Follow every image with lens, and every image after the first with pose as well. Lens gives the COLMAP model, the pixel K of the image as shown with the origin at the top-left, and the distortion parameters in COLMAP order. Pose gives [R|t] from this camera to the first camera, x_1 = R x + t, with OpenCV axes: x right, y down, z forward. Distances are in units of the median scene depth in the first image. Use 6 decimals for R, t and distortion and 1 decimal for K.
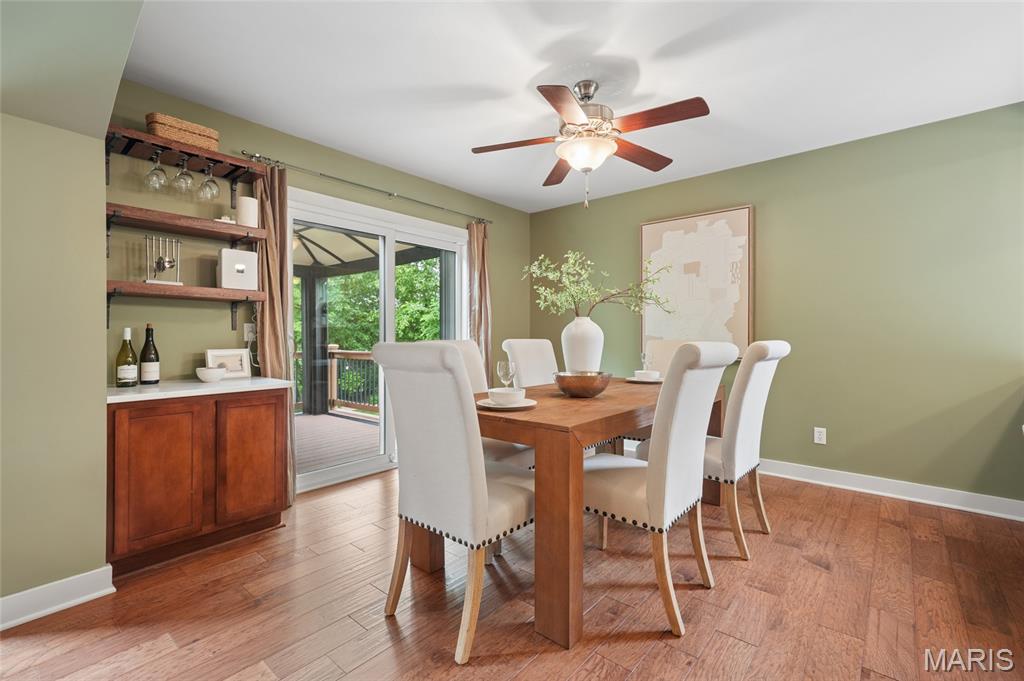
lens RADIAL K [[449.2, 0, 510.4], [0, 449.2, 335.0], [0, 0, 1]] dist [-0.000205, 0.000506]
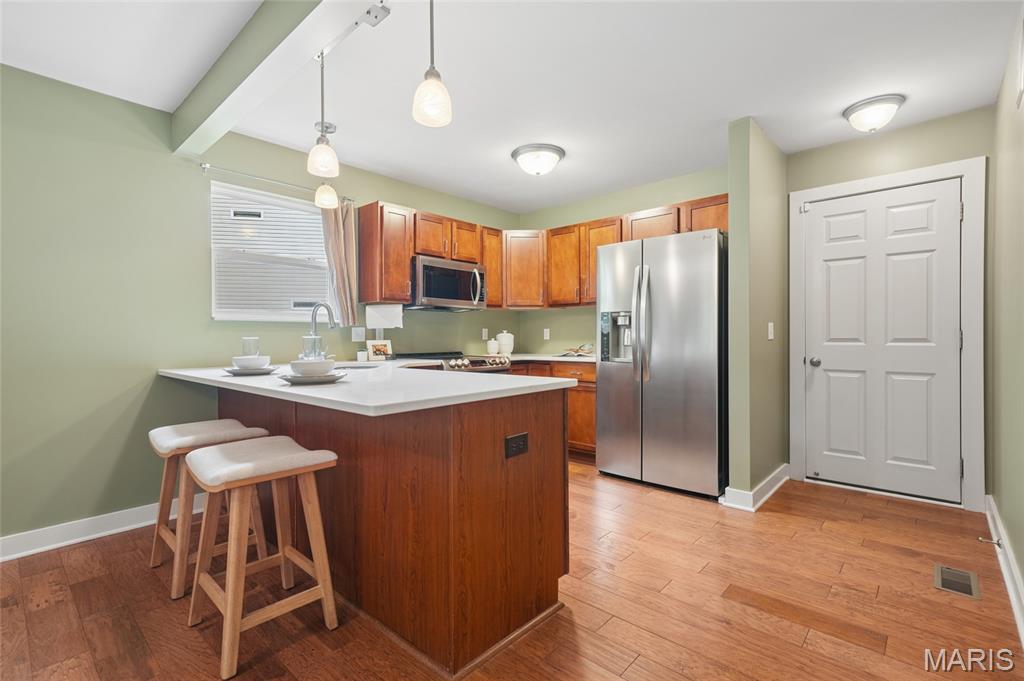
lens RADIAL K [[467.4, 0, 512.0], [0, 467.4, 340.5], [0, 0, 1]] dist [0.002877, 0.000408]
pose [[0.020811, -0.006186, 0.999764, 0.128940], [0.006358, 0.999961, 0.006055, -0.001195], [-0.999763, 0.006230, 0.020849, 0.170759]]
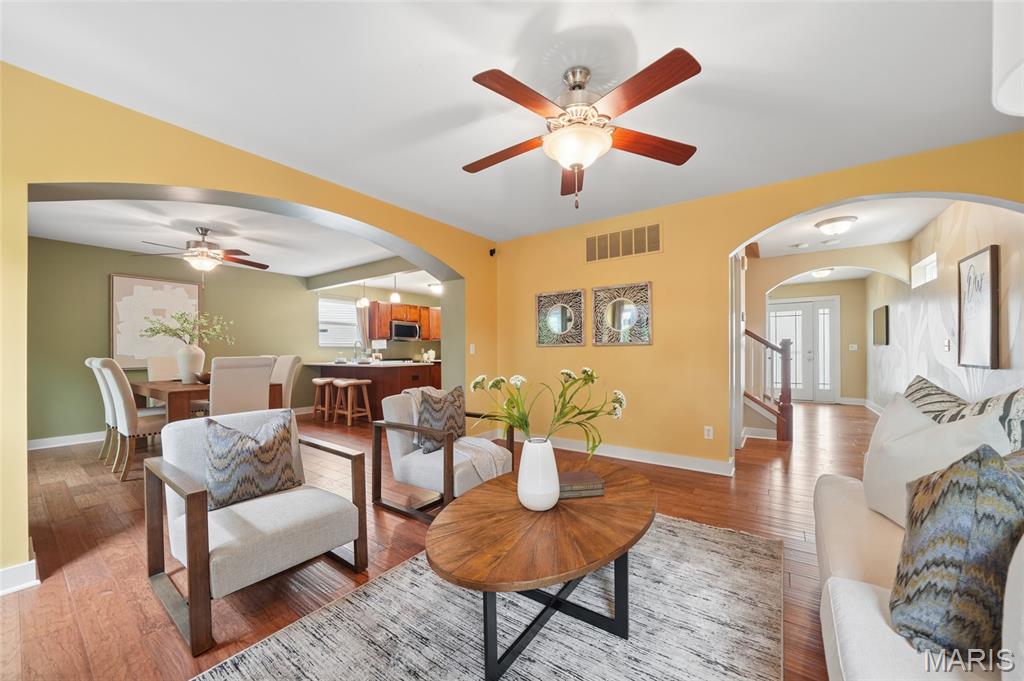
lens RADIAL K [[363.3, 0, 515.1], [0, 363.3, 350.0], [0, 0, 1]] dist [-0.024690, -0.000079]
pose [[-0.098890, 0.005773, 0.995082, -1.434876], [0.006206, 0.999967, -0.005184, -0.001001], [-0.995079, 0.005663, -0.098922, -0.202191]]
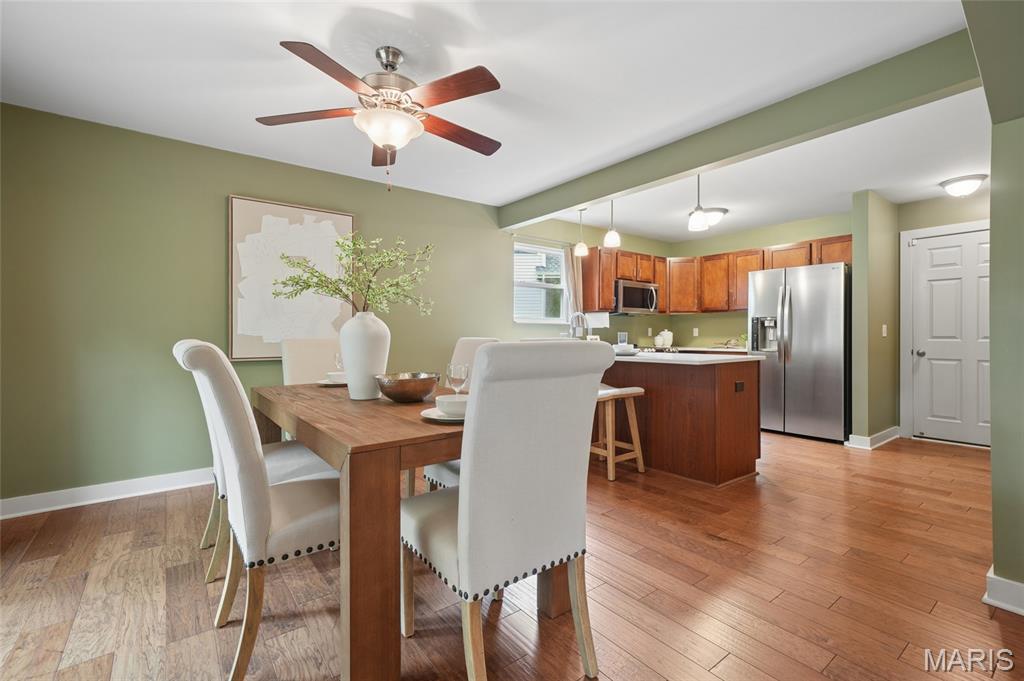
lens RADIAL K [[449.2, 0, 510.4], [0, 449.2, 335.0], [0, 0, 1]] dist [-0.000205, 0.000506]
pose [[0.215216, 0.001018, 0.976566, -0.604707], [-0.000192, 0.999999, -0.001000, 0.003460], [-0.976567, 0.000028, 0.215216, 0.539136]]
